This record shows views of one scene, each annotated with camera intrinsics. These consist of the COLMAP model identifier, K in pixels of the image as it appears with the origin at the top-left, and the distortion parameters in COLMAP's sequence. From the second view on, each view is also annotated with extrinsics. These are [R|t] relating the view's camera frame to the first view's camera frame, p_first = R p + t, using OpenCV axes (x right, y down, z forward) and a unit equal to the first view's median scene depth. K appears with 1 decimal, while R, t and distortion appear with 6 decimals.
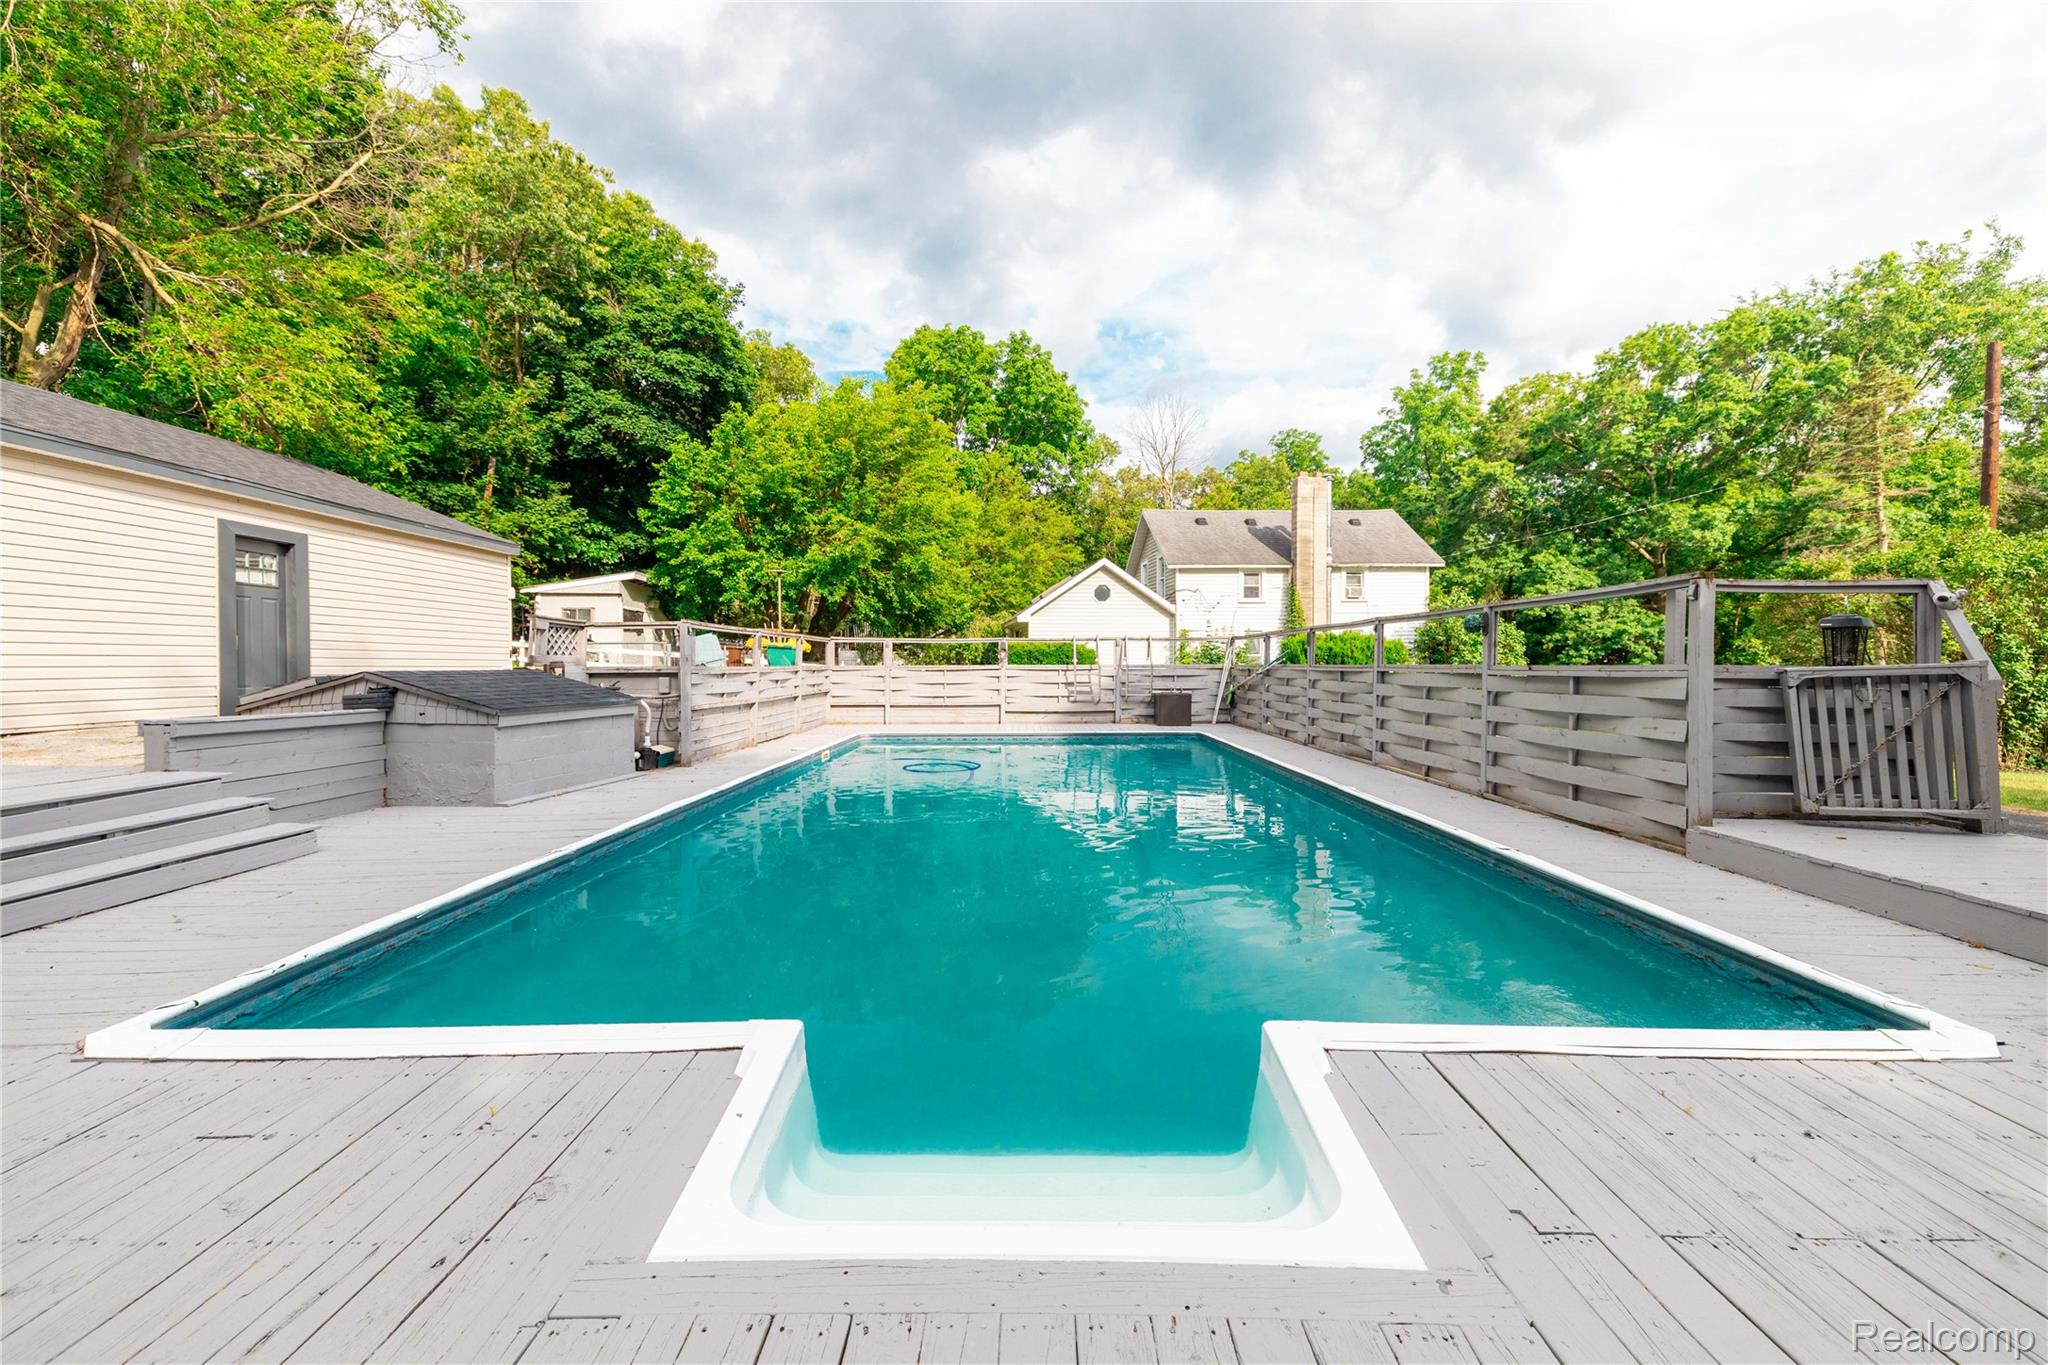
lens RADIAL K [[839.8, 0, 1024.0], [0, 839.8, 682.5], [0, 0, 1]] dist [-0.000387, -0.000095]
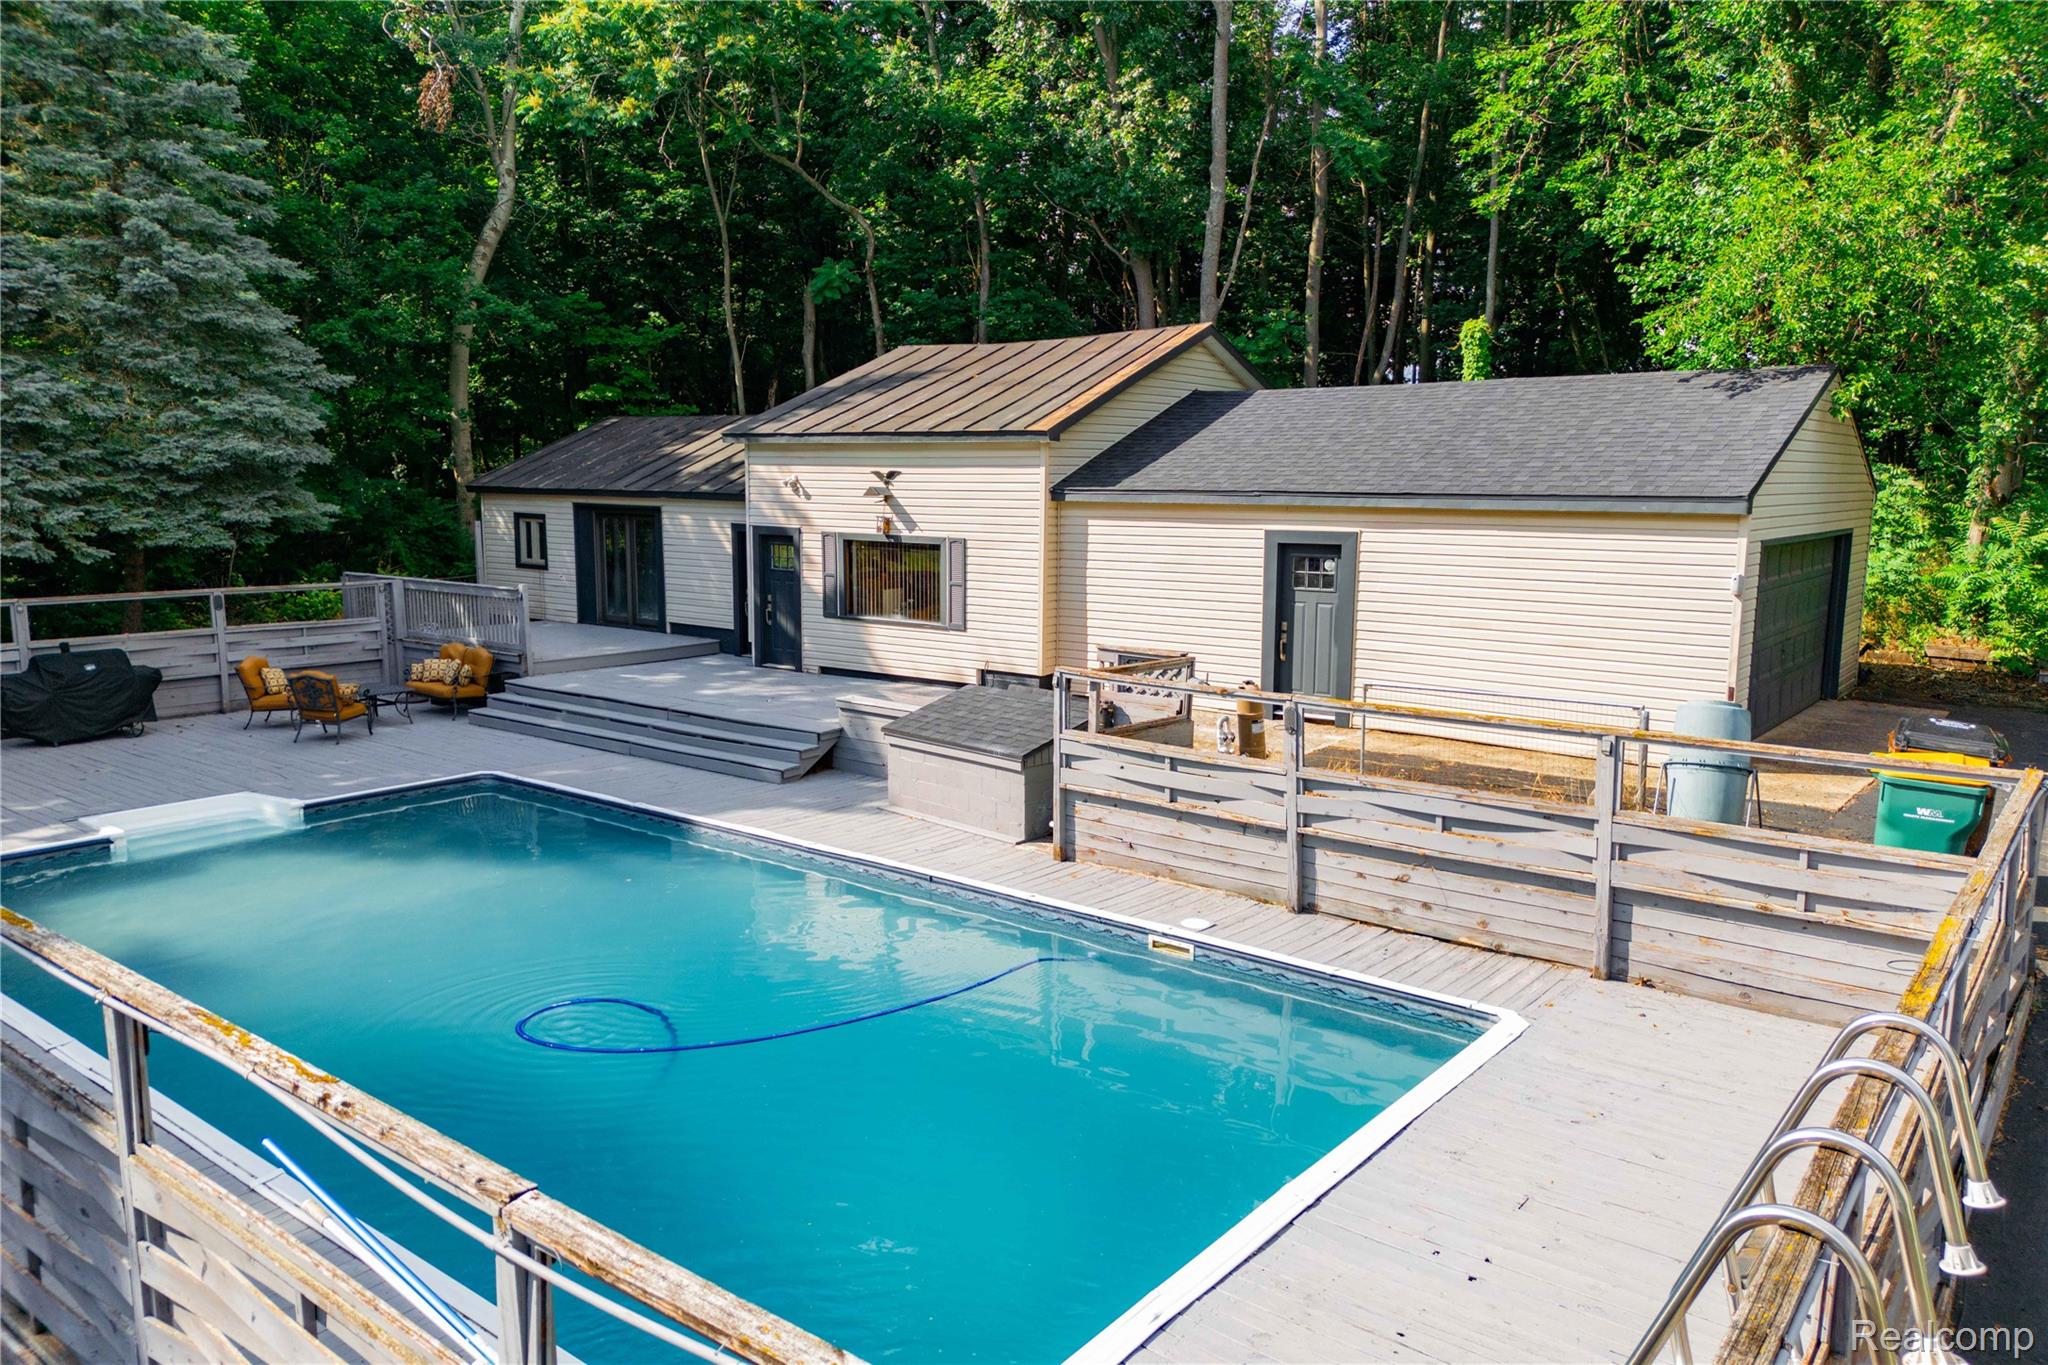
lens RADIAL K [[1400.3, 0, 1076.7], [0, 1400.3, 679.0], [0, 0, 1]] dist [0.070511, -0.000041]
pose [[-0.599462, 0.107361, -0.793170, 0.526630], [-0.024120, 0.988090, 0.151974, -0.240338], [0.800039, 0.110234, -0.589733, 1.650502]]
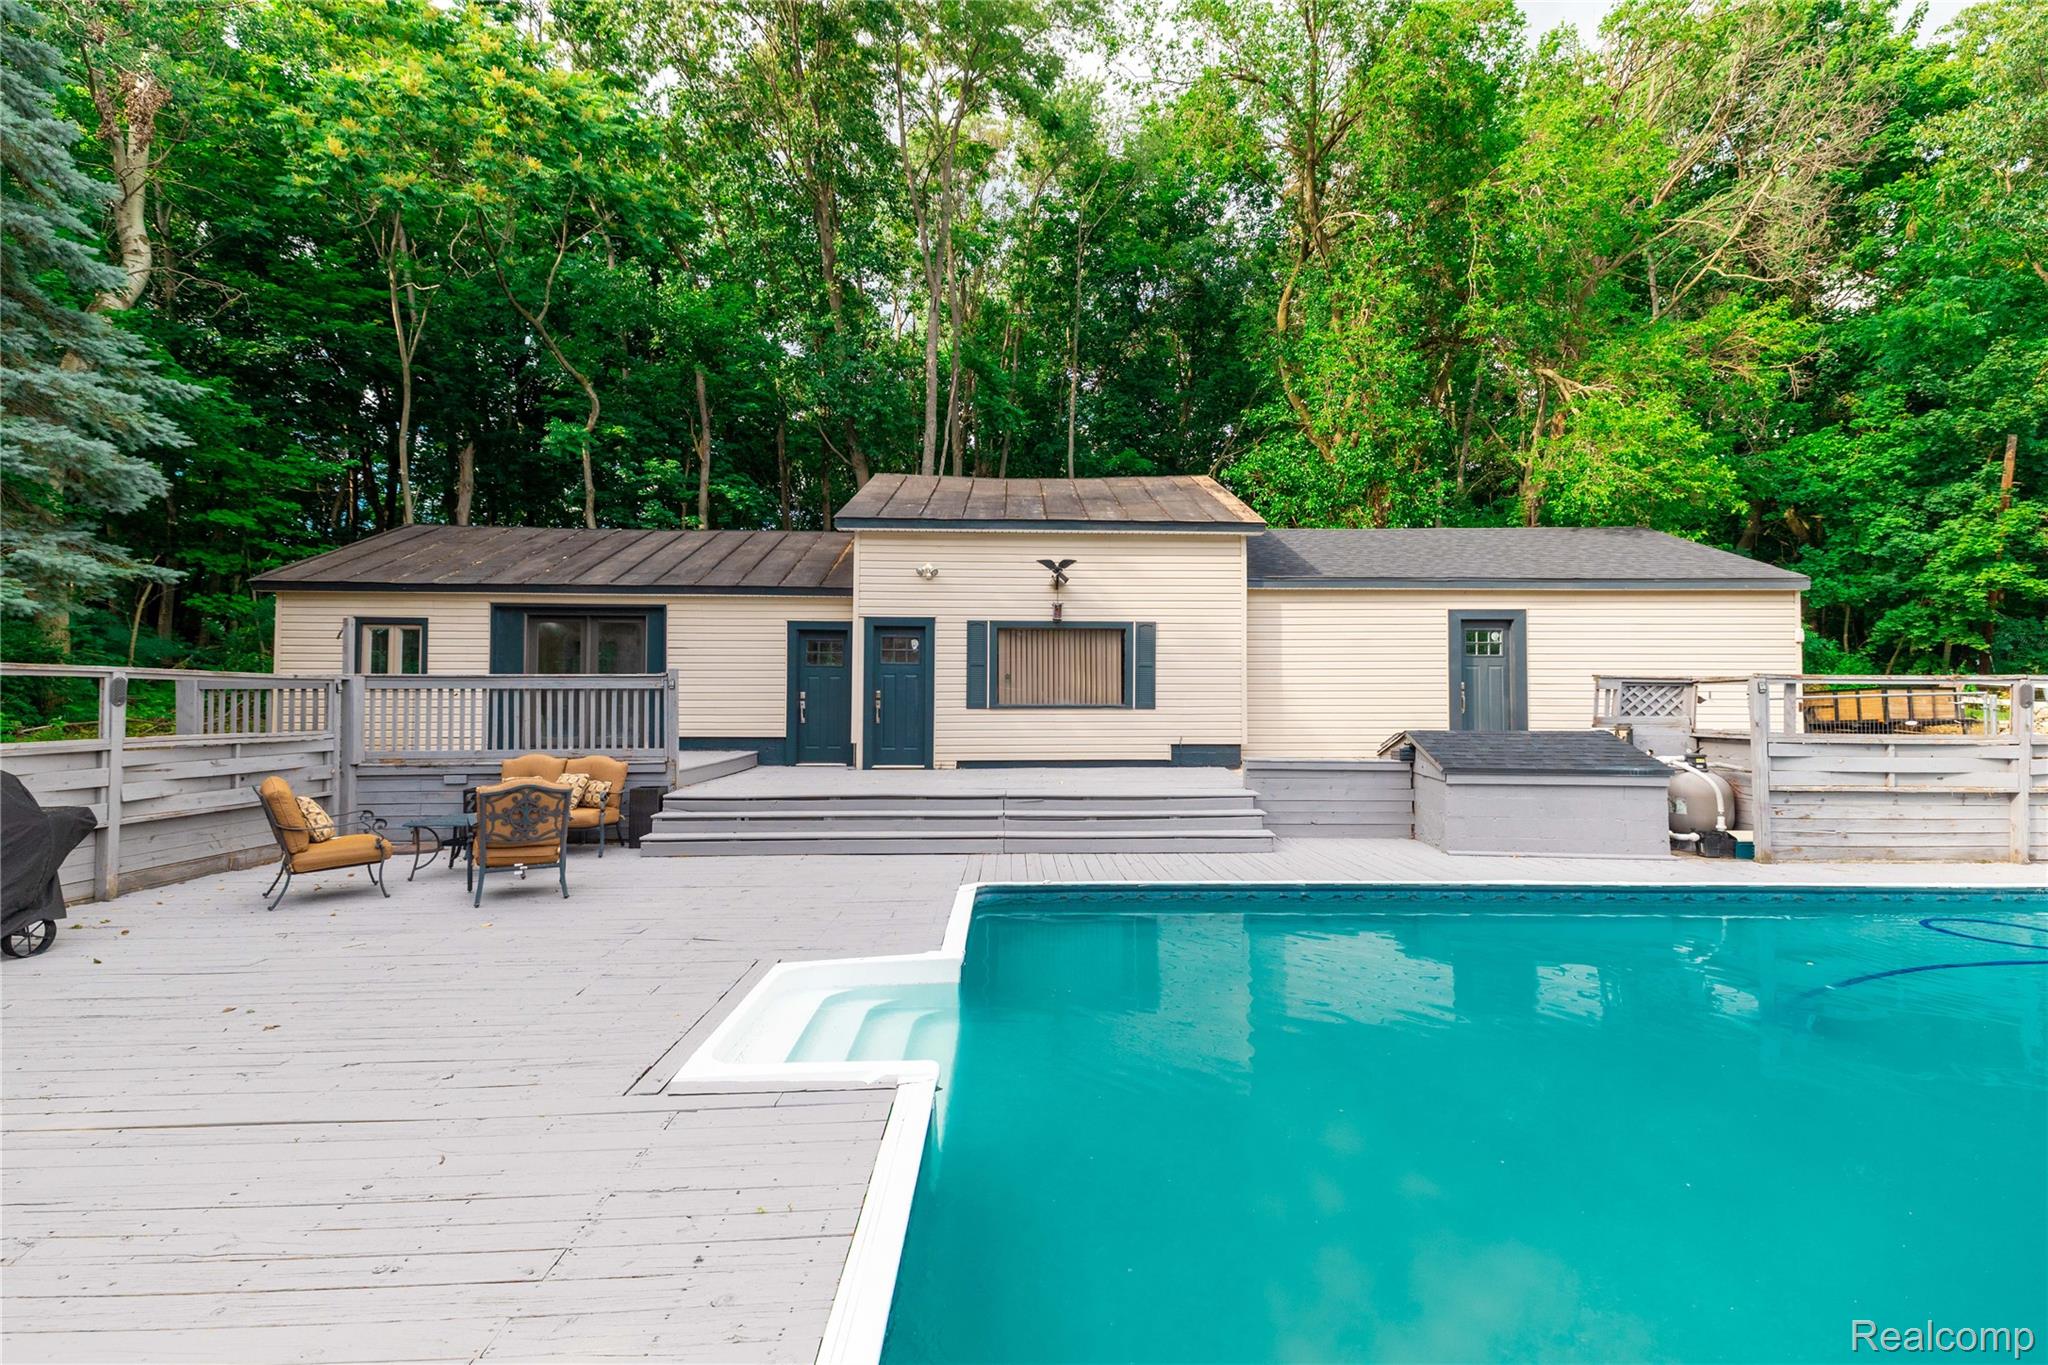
lens RADIAL K [[875.4, 0, 1035.7], [0, 875.4, 680.9], [0, 0, 1]] dist [0.015951, -0.000046]
pose [[0.036111, -0.024008, -0.999059, 0.354453], [-0.018637, 0.999521, -0.024693, -0.031556], [0.999174, 0.019511, 0.035647, 0.266910]]
